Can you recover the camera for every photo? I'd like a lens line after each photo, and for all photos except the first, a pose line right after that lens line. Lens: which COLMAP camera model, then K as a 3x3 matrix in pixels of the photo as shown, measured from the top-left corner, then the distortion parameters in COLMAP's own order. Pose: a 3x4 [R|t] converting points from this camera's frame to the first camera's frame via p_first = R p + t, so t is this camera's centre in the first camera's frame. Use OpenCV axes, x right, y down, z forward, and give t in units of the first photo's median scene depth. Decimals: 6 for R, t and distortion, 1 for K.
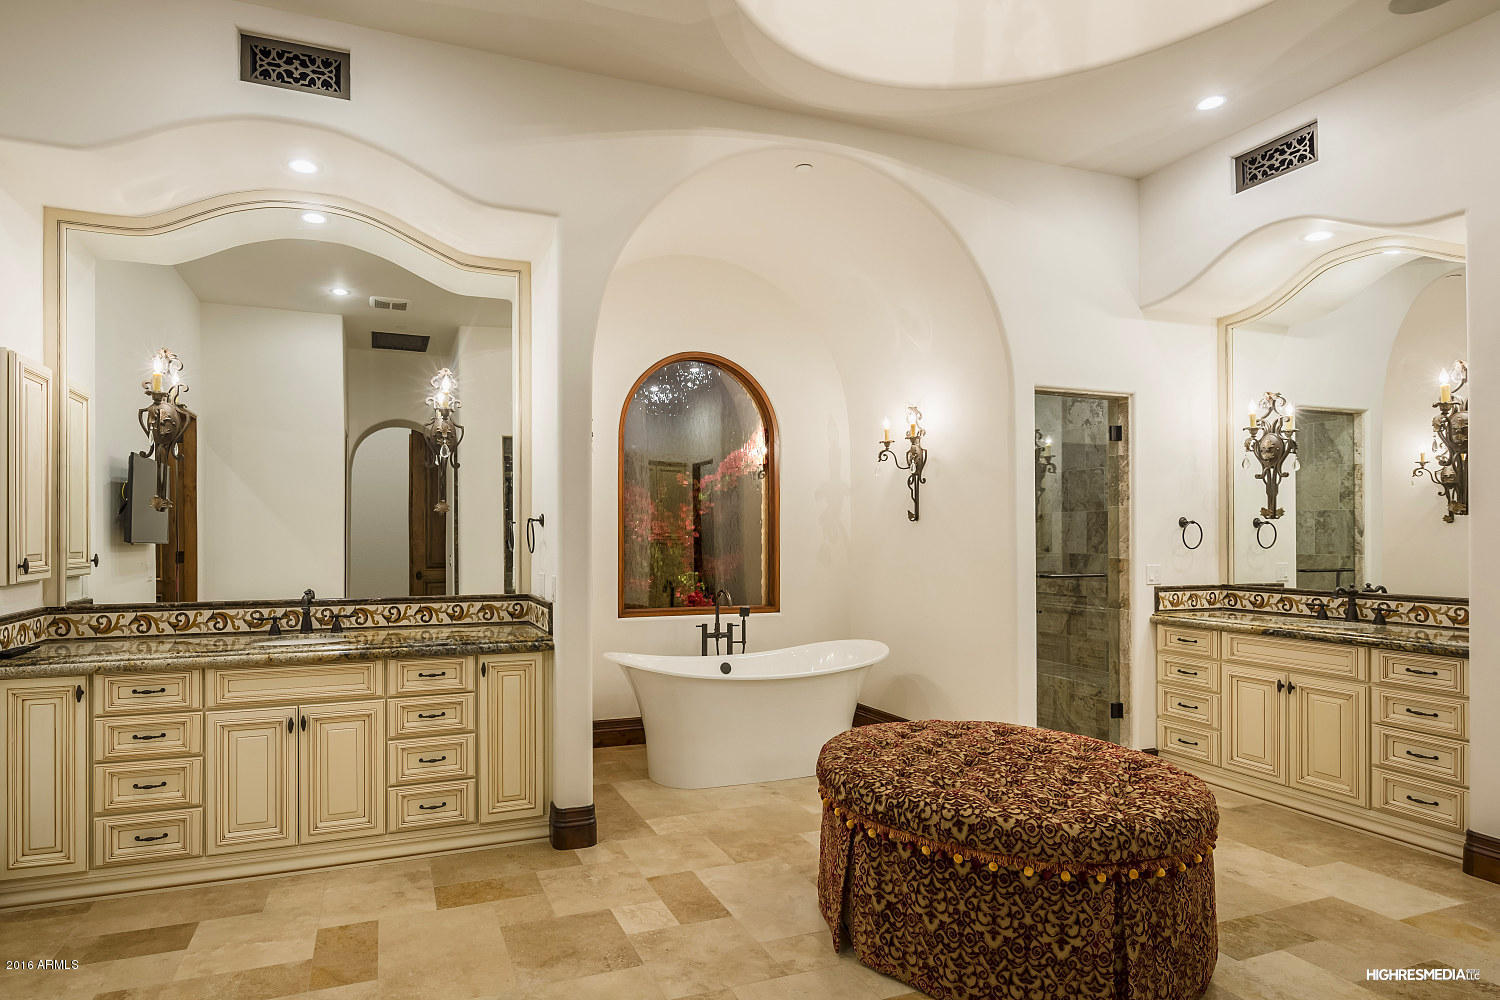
lens RADIAL K [[796.5, 0, 692.8], [0, 796.5, 533.8], [0, 0, 1]] dist [0.002328, -0.002797]
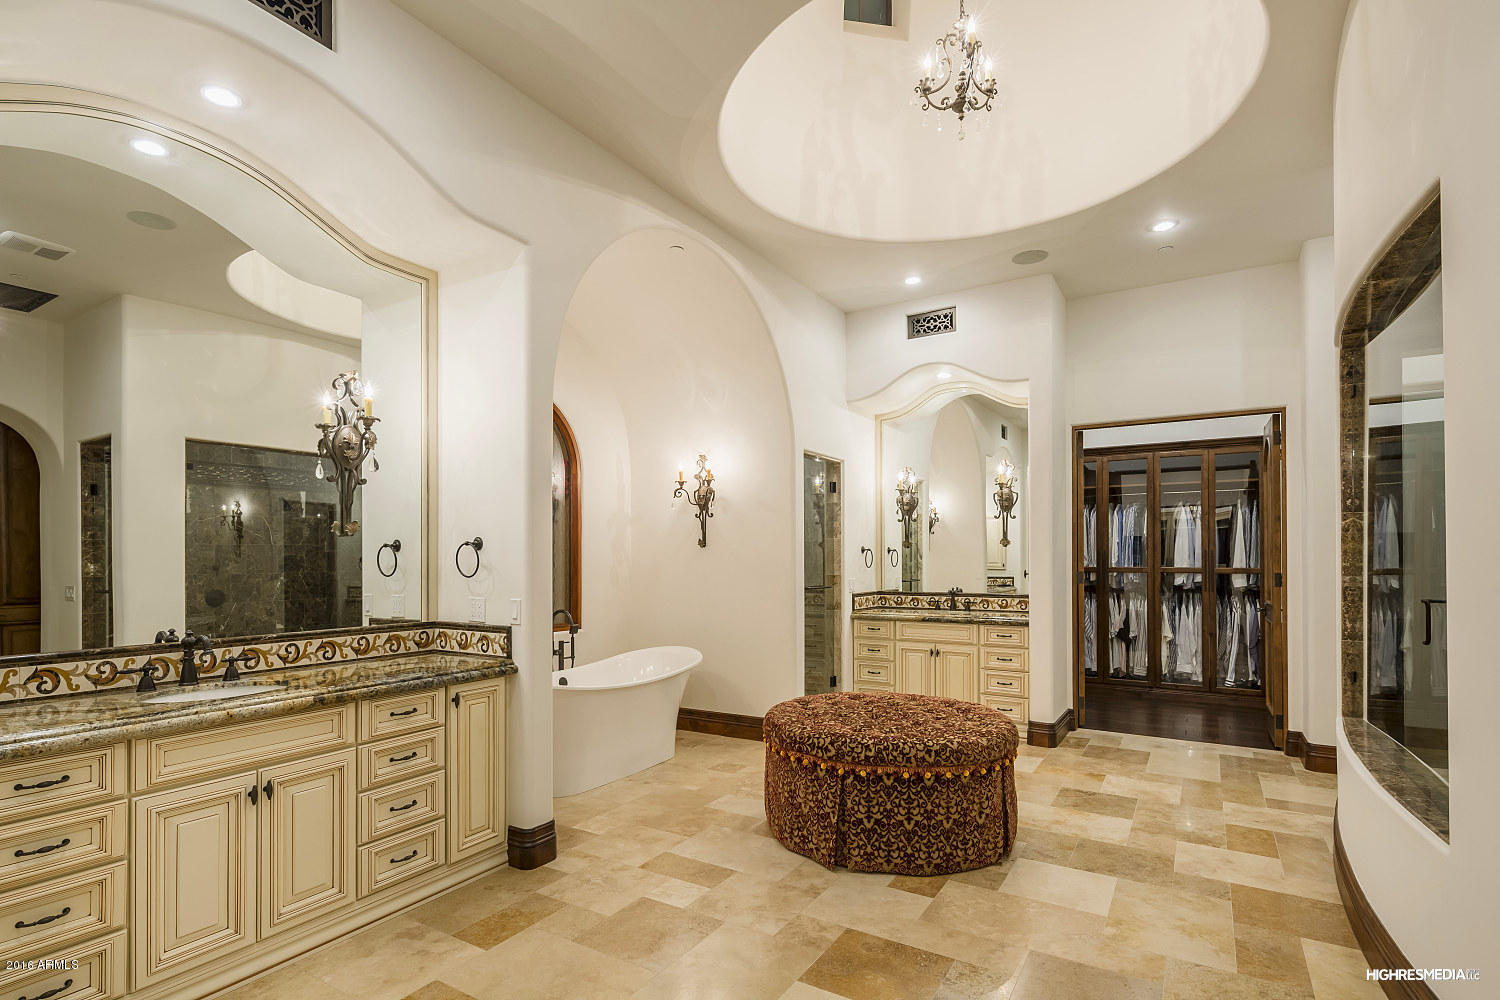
lens RADIAL K [[734.5, 0, 745.5], [0, 734.5, 555.5], [0, 0, 1]] dist [0.001341, -0.001886]
pose [[0.775714, 0.001513, 0.631083, -0.532088], [0.000719, 0.999994, -0.003281, 0.000678], [-0.631084, 0.002999, 0.775708, 0.098735]]
